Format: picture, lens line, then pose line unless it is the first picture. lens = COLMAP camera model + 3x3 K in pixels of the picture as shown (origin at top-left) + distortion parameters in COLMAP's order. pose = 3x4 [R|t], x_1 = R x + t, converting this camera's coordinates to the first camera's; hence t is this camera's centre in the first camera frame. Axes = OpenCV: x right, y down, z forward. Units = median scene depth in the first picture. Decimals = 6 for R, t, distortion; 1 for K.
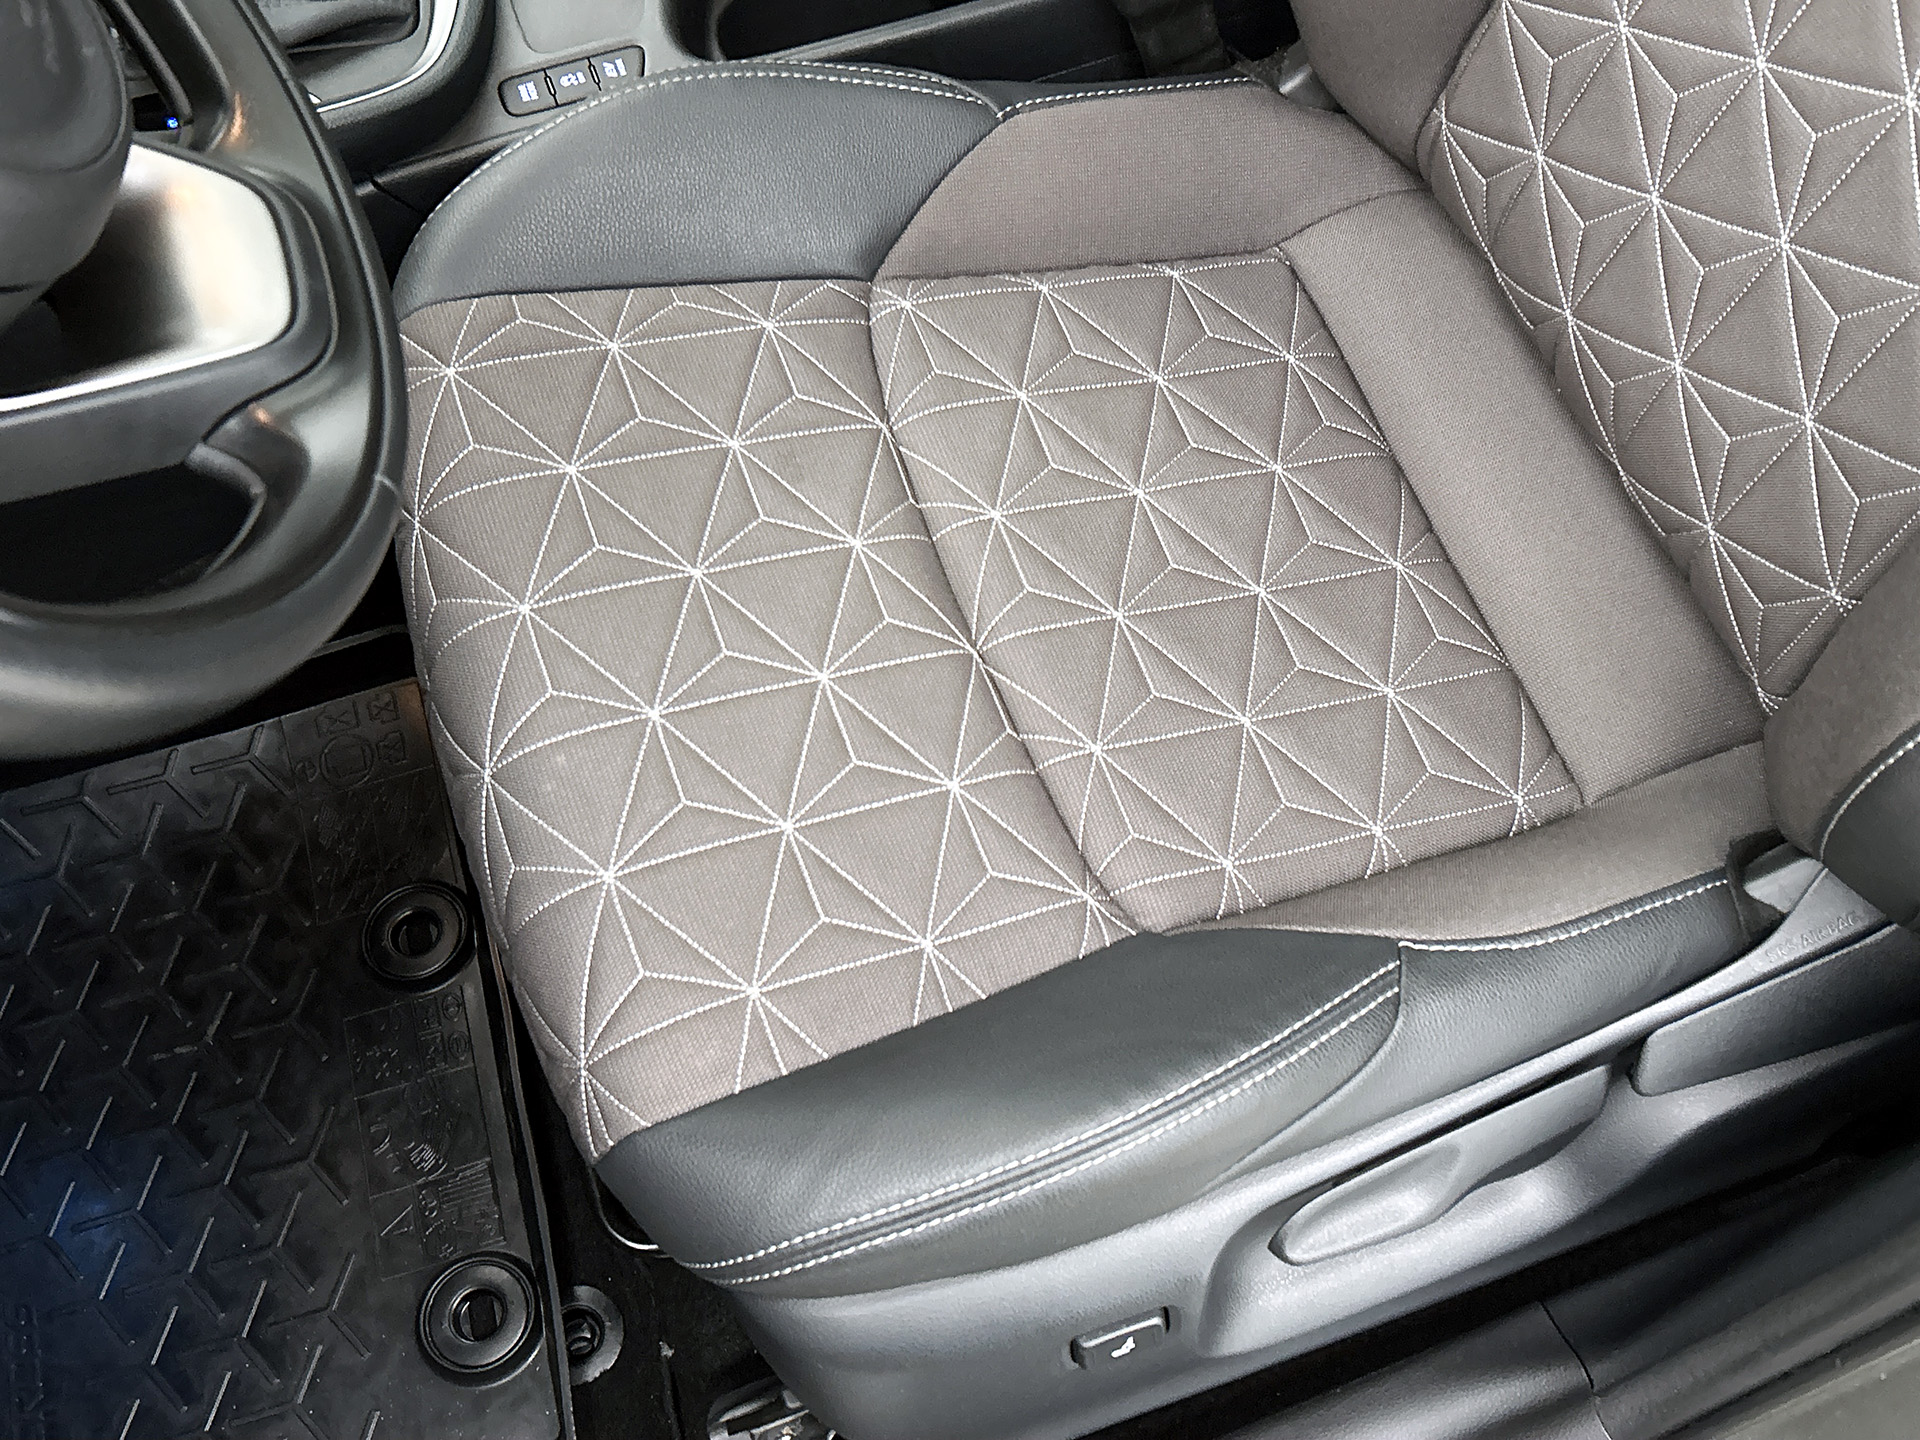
lens RADIAL K [[2038.8, 0, 965.9], [0, 2038.8, 698.9], [0, 0, 1]] dist [0.040749, 0.000000]
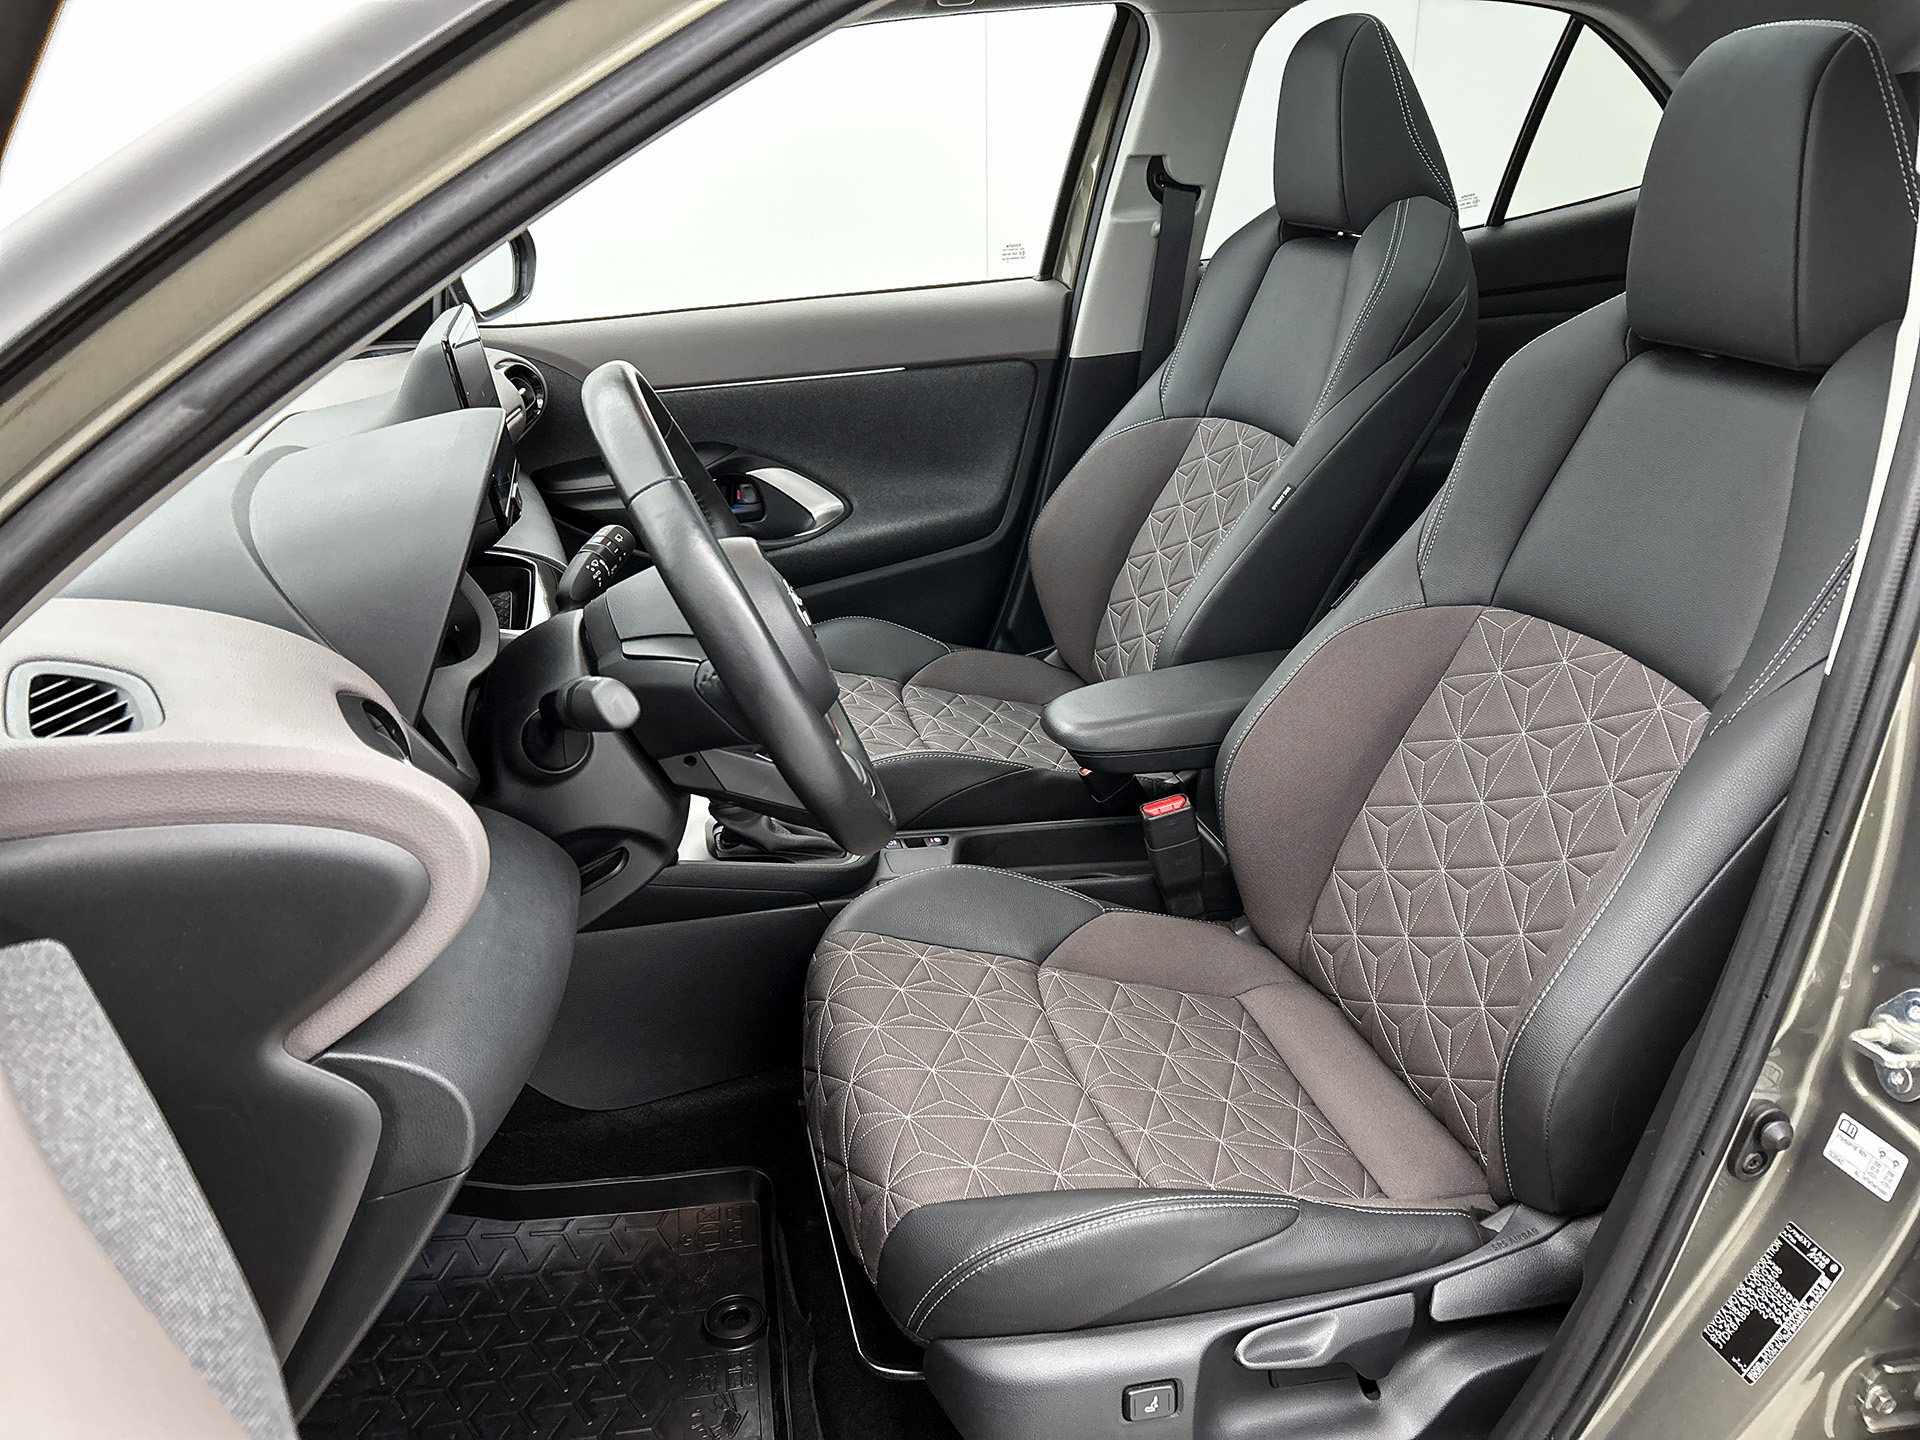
lens RADIAL K [[1445.5, 0, 939.6], [0, 1445.5, 725.7], [0, 0, 1]] dist [0.049276, -0.030973]
pose [[0.991918, 0.092322, -0.087036, -0.040802], [-0.126784, 0.747952, -0.651531, 0.580407], [0.004948, 0.657300, 0.753612, -0.286680]]
